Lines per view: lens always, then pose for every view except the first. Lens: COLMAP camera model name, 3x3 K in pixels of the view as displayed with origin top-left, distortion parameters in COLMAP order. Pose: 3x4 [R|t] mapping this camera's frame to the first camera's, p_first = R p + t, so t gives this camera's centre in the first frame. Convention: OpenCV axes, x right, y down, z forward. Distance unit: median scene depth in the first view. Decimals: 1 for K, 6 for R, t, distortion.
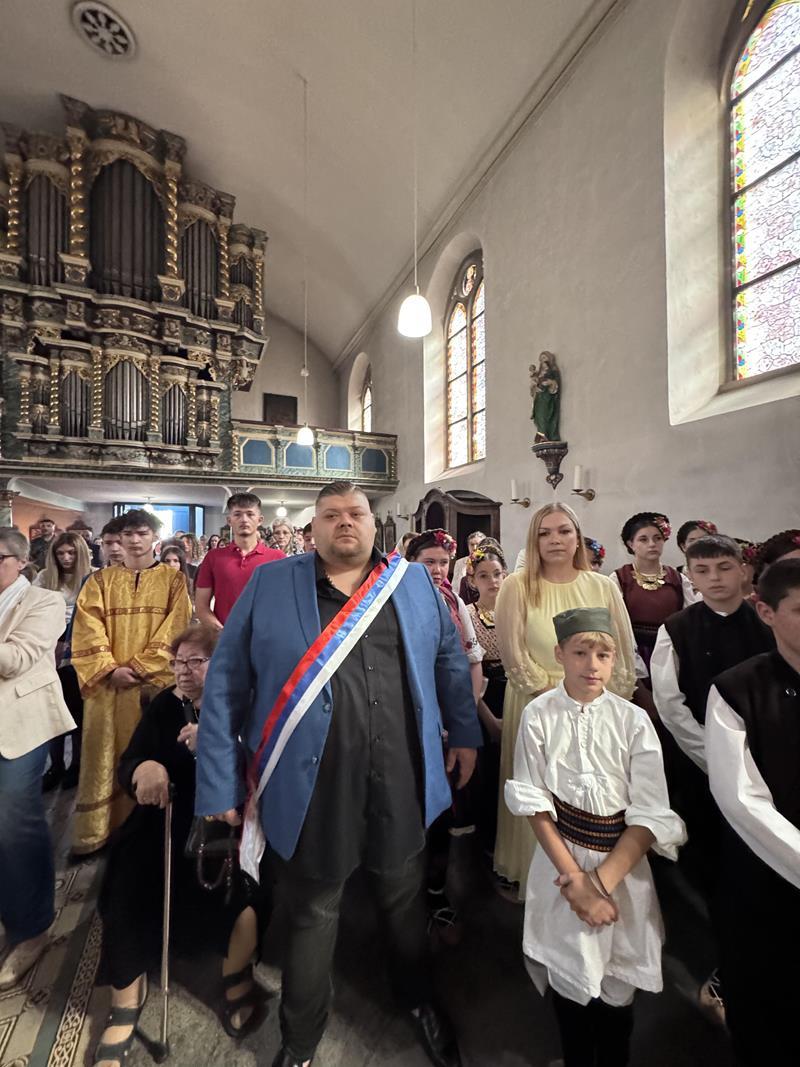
lens RADIAL K [[425.5, 0, 402.4], [0, 425.5, 533.1], [0, 0, 1]] dist [-0.001513, 0.000007]
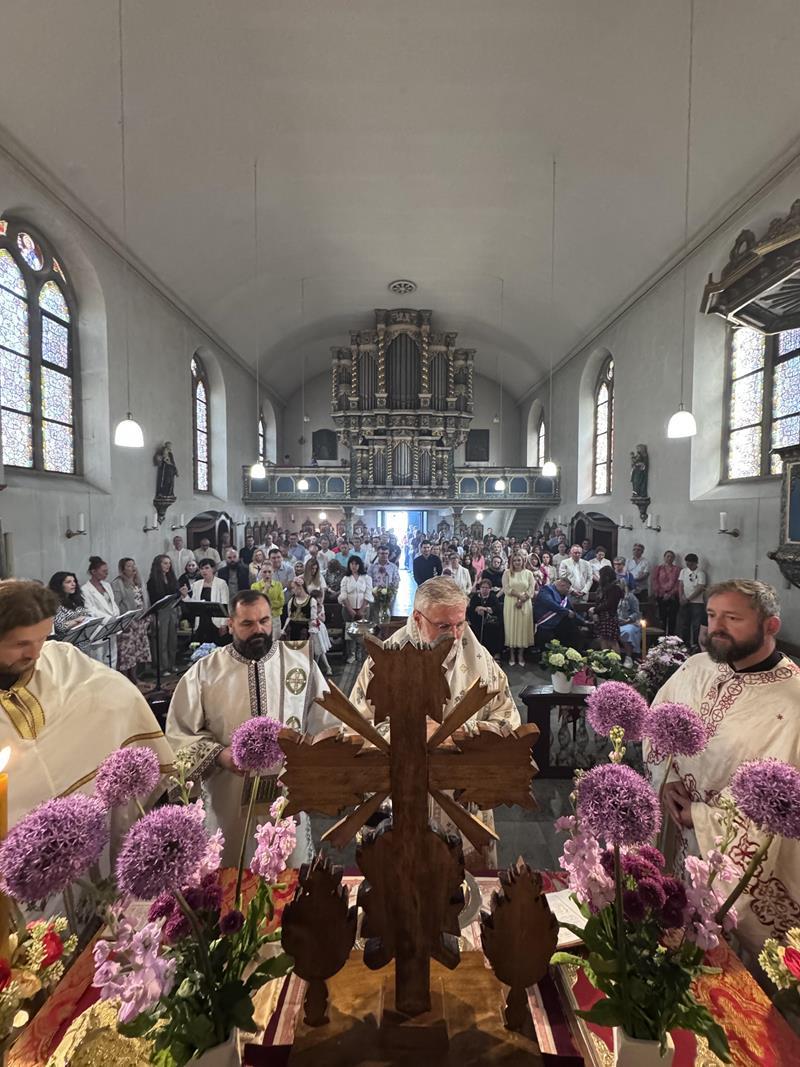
lens RADIAL K [[425.5, 0, 398.5], [0, 425.5, 532.8], [0, 0, 1]] dist [-0.001513, 0.000007]
pose [[0.911726, 0.023782, -0.410110, 0.109470], [-0.001822, 0.998547, 0.053855, -0.109758], [0.410795, -0.048354, 0.910445, -0.729870]]
